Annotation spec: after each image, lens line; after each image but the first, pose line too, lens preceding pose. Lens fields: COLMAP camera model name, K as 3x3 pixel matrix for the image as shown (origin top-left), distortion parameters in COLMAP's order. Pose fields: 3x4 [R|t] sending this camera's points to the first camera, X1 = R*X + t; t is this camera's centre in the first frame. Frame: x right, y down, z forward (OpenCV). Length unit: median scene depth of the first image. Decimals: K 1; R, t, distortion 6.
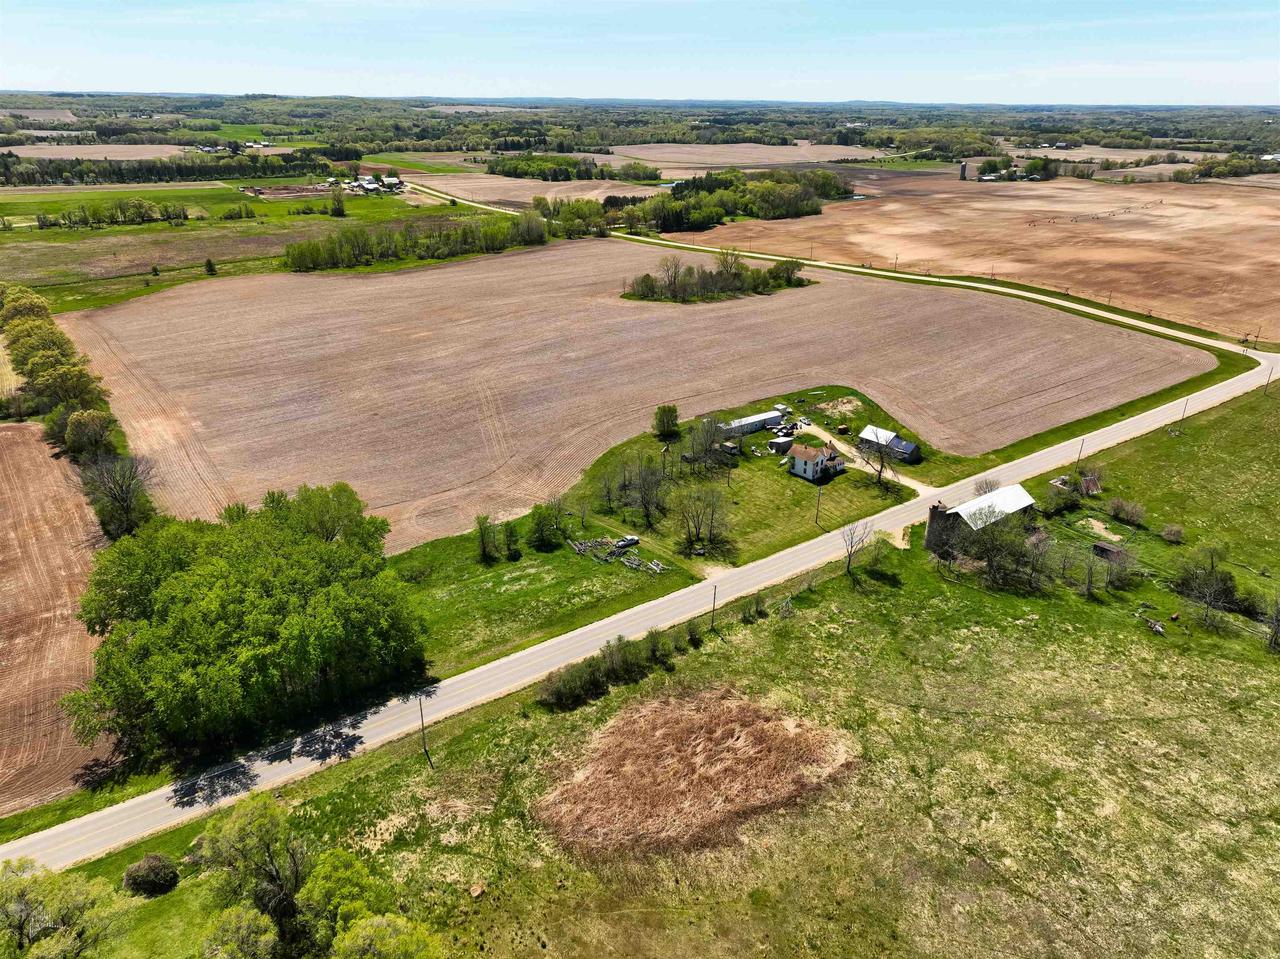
lens RADIAL K [[901.1, 0, 640.6], [0, 901.1, 479.8], [0, 0, 1]] dist [-0.004675, 0.022202]
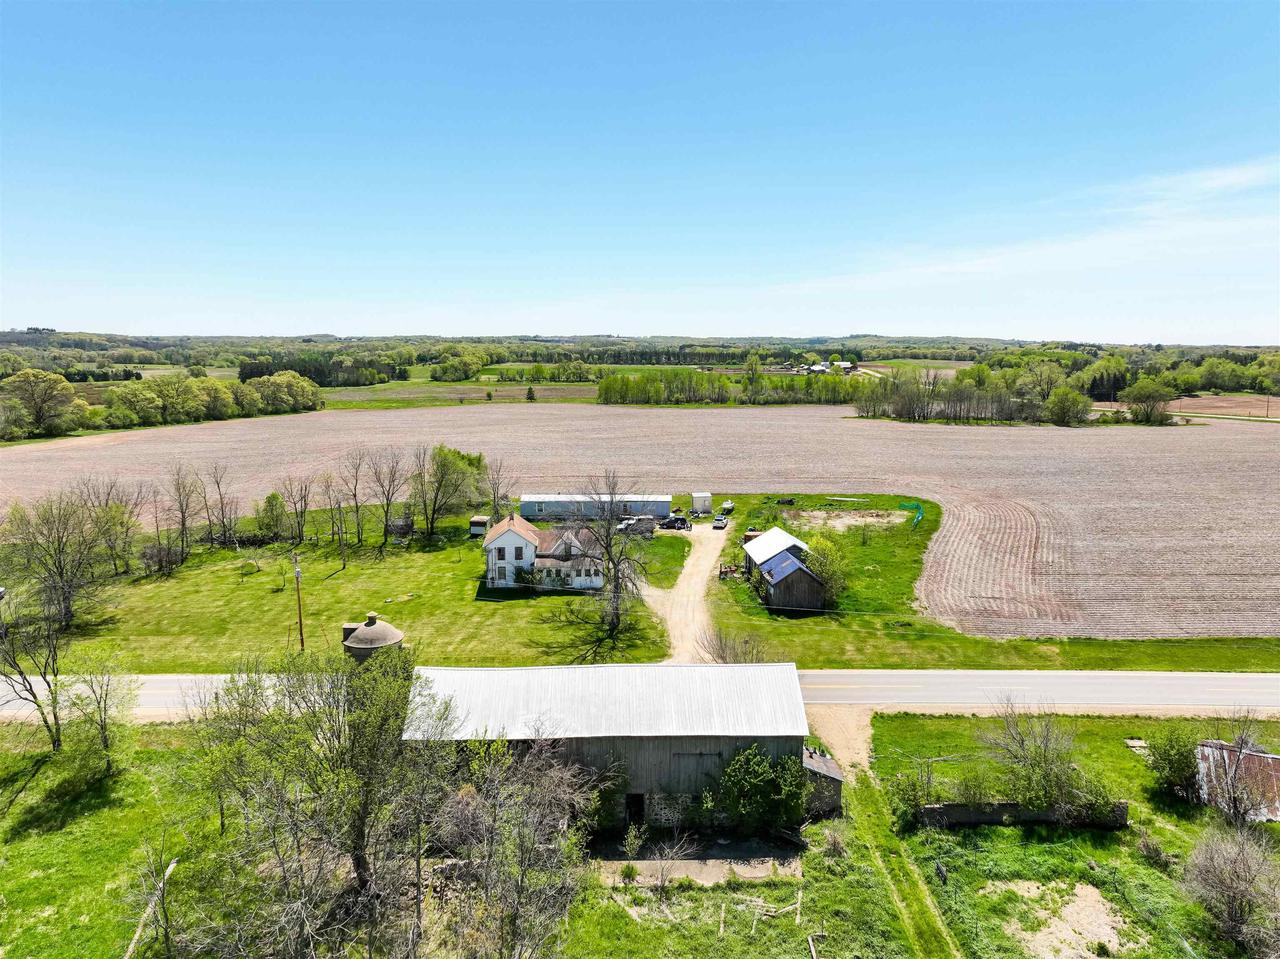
lens RADIAL K [[901.1, 0, 640.6], [0, 901.1, 479.8], [0, 0, 1]] dist [-0.004675, 0.022202]
pose [[0.801857, 0.083837, -0.591605, 0.445548], [-0.231123, 0.956557, -0.177708, 0.009156], [0.551006, 0.279230, 0.786399, 0.605455]]
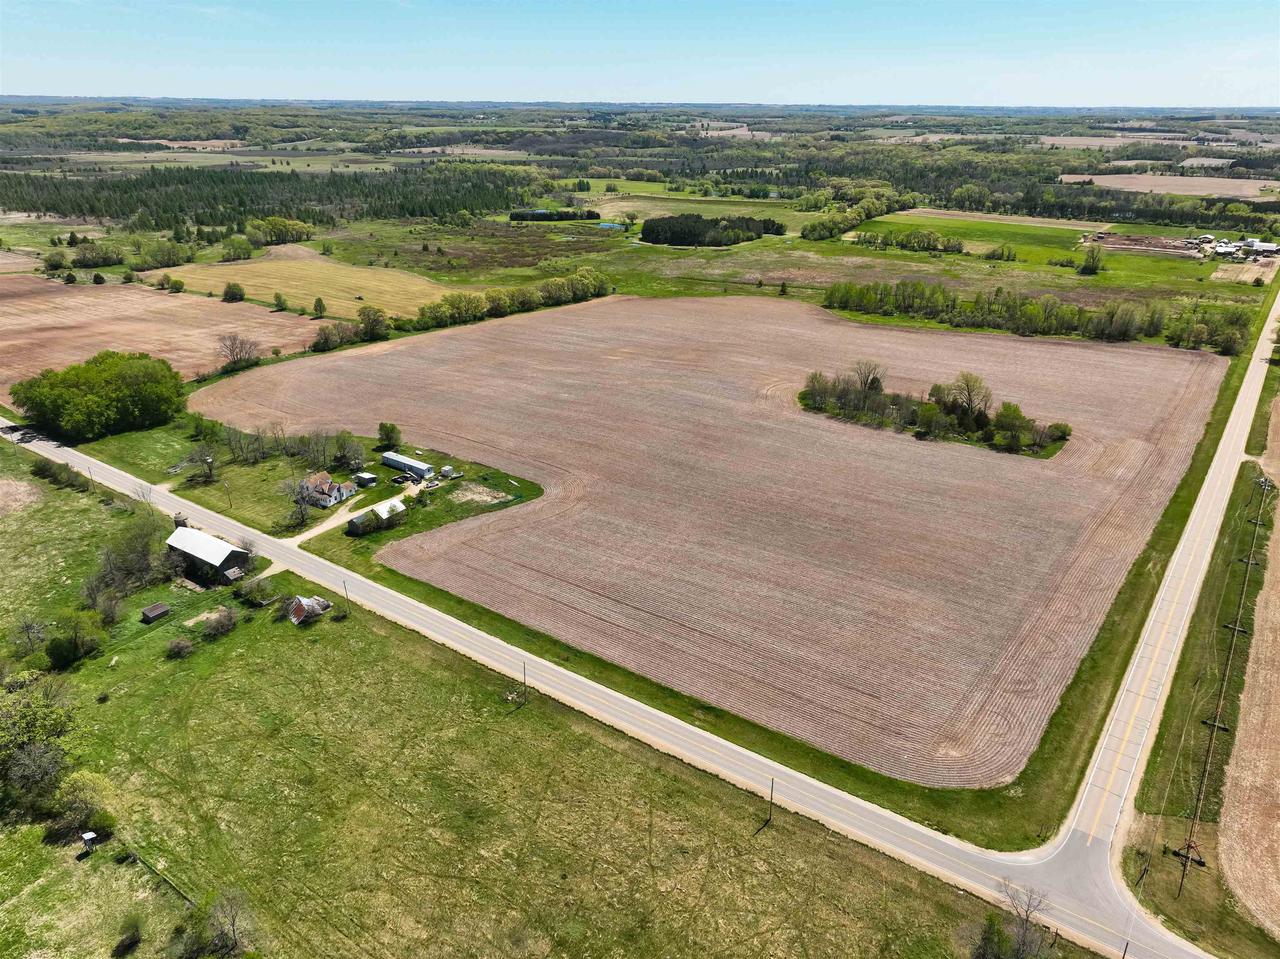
lens RADIAL K [[901.1, 0, 640.6], [0, 901.1, 479.8], [0, 0, 1]] dist [-0.004675, 0.022202]
pose [[0.302165, 0.364582, -0.880782, 1.270481], [-0.378174, 0.893998, 0.240315, -0.446142], [0.875032, 0.260474, 0.408010, 0.791361]]
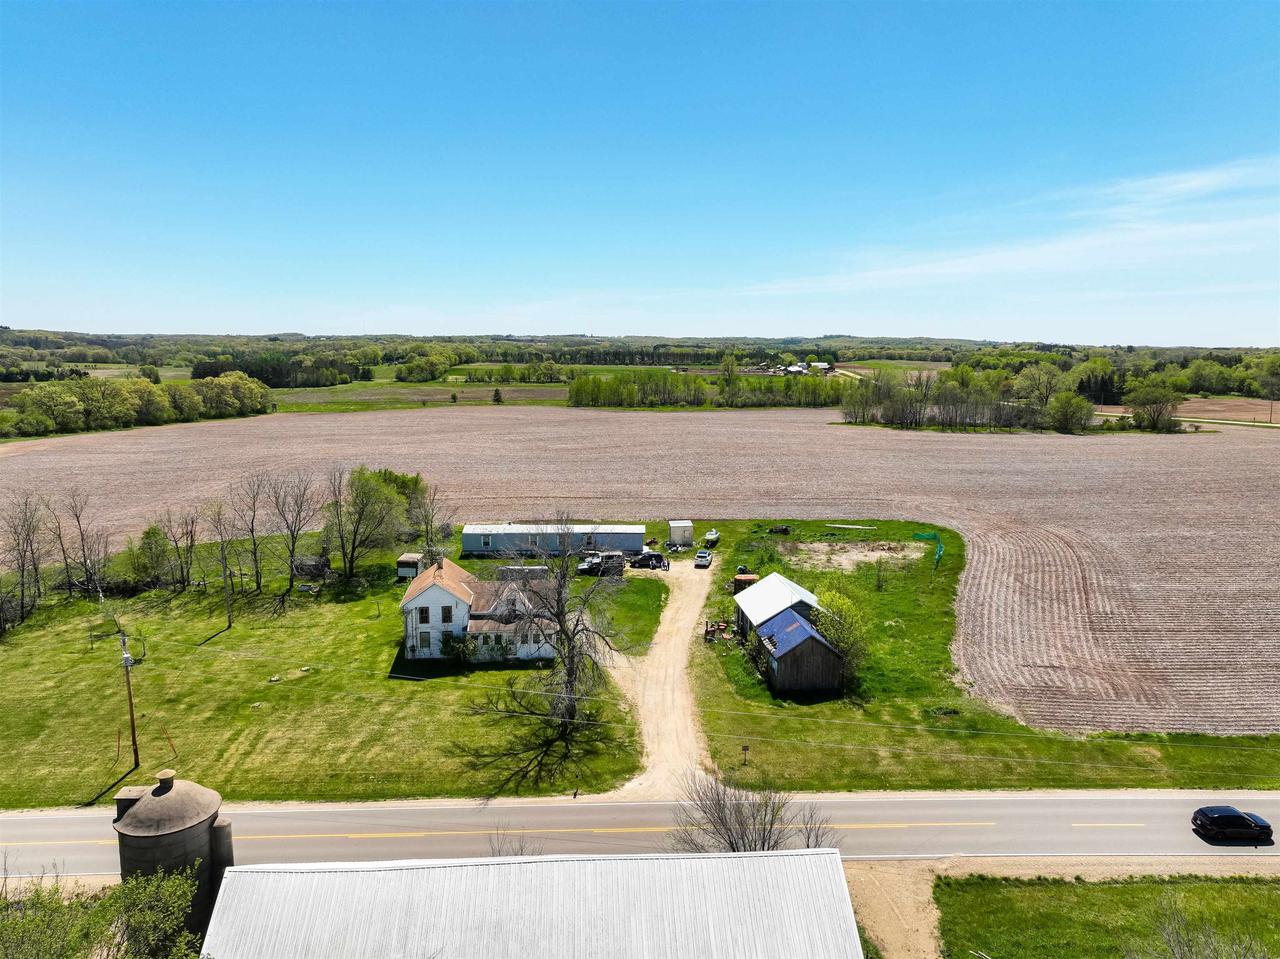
lens RADIAL K [[901.1, 0, 640.6], [0, 901.1, 479.8], [0, 0, 1]] dist [-0.004675, 0.022202]
pose [[0.818604, 0.082765, -0.568364, 0.396550], [-0.224536, 0.956928, -0.184047, -0.019265], [0.528650, 0.278280, 0.801928, 0.671007]]
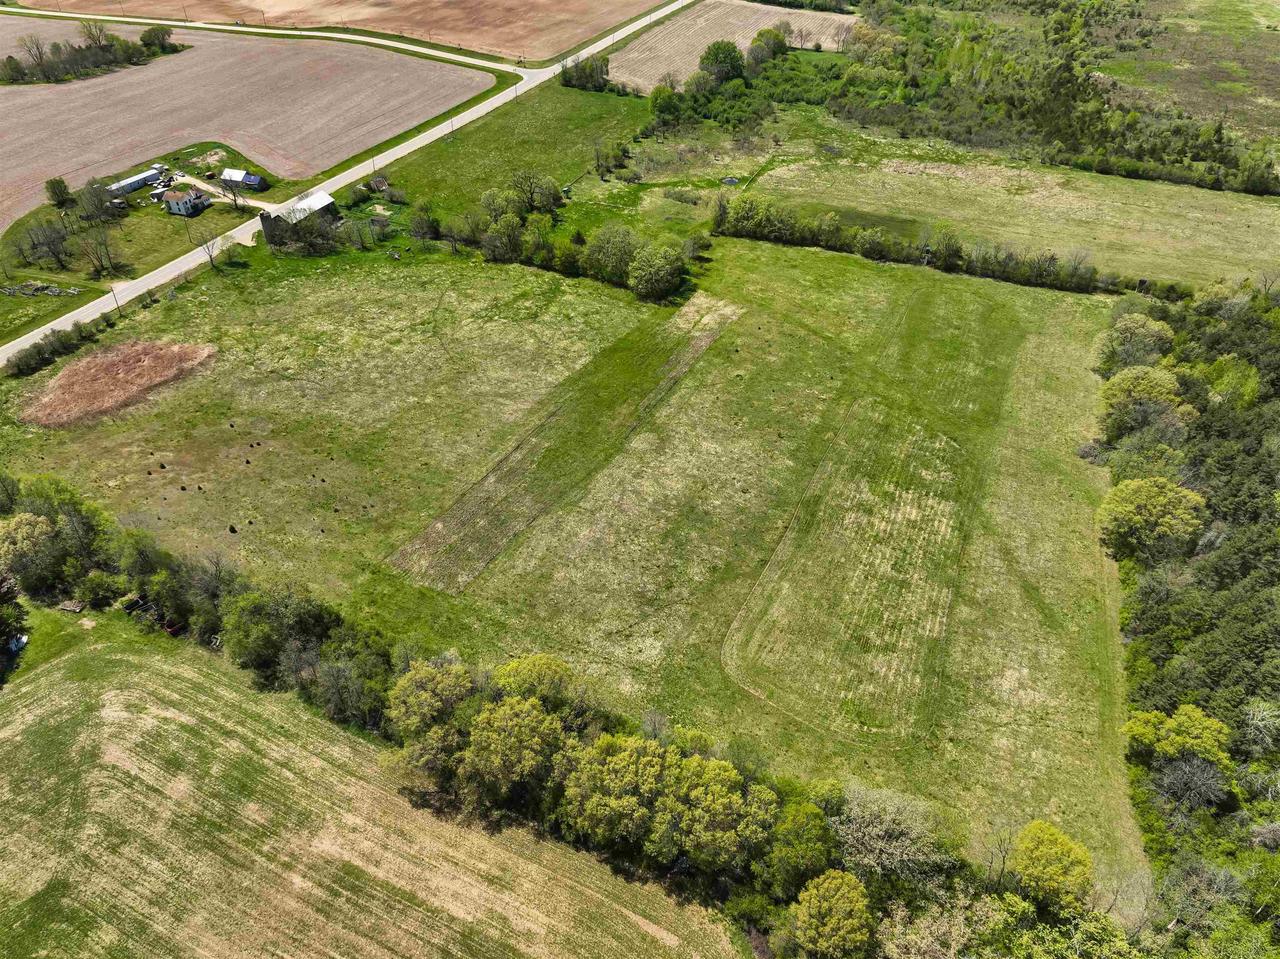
lens RADIAL K [[901.1, 0, 640.6], [0, 901.1, 479.8], [0, 0, 1]] dist [-0.004675, 0.022202]
pose [[0.855471, -0.314389, 0.411497, 0.077100], [0.196503, 0.932268, 0.303749, 0.086611], [-0.479121, -0.178988, 0.859306, -0.560075]]
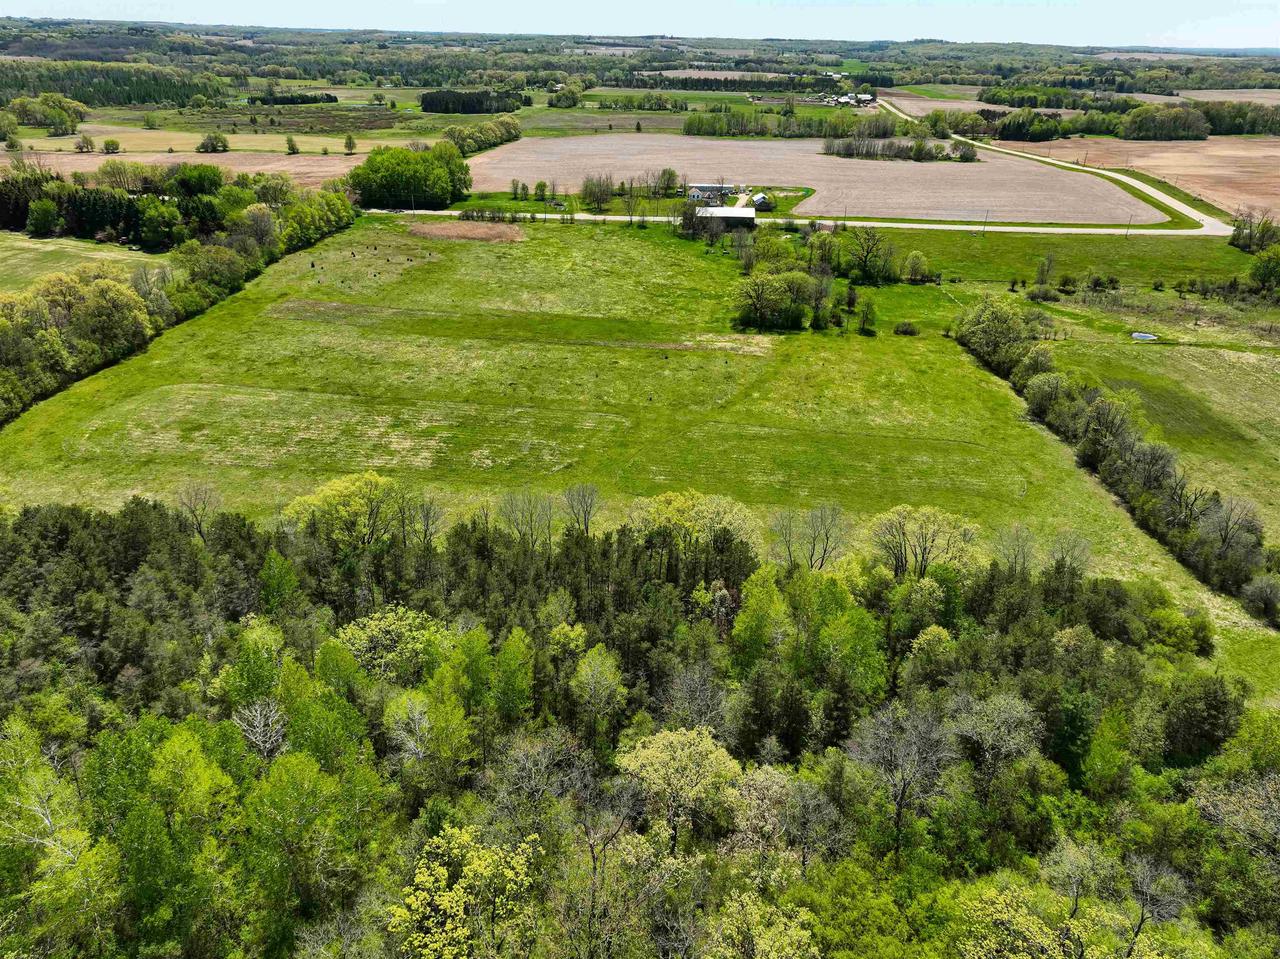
lens RADIAL K [[901.1, 0, 640.6], [0, 901.1, 479.8], [0, 0, 1]] dist [-0.004675, 0.022202]
pose [[0.770727, 0.287643, -0.568543, 1.168691], [-0.261354, 0.956500, 0.129626, 0.287543], [0.581097, 0.048685, 0.812377, -0.466333]]
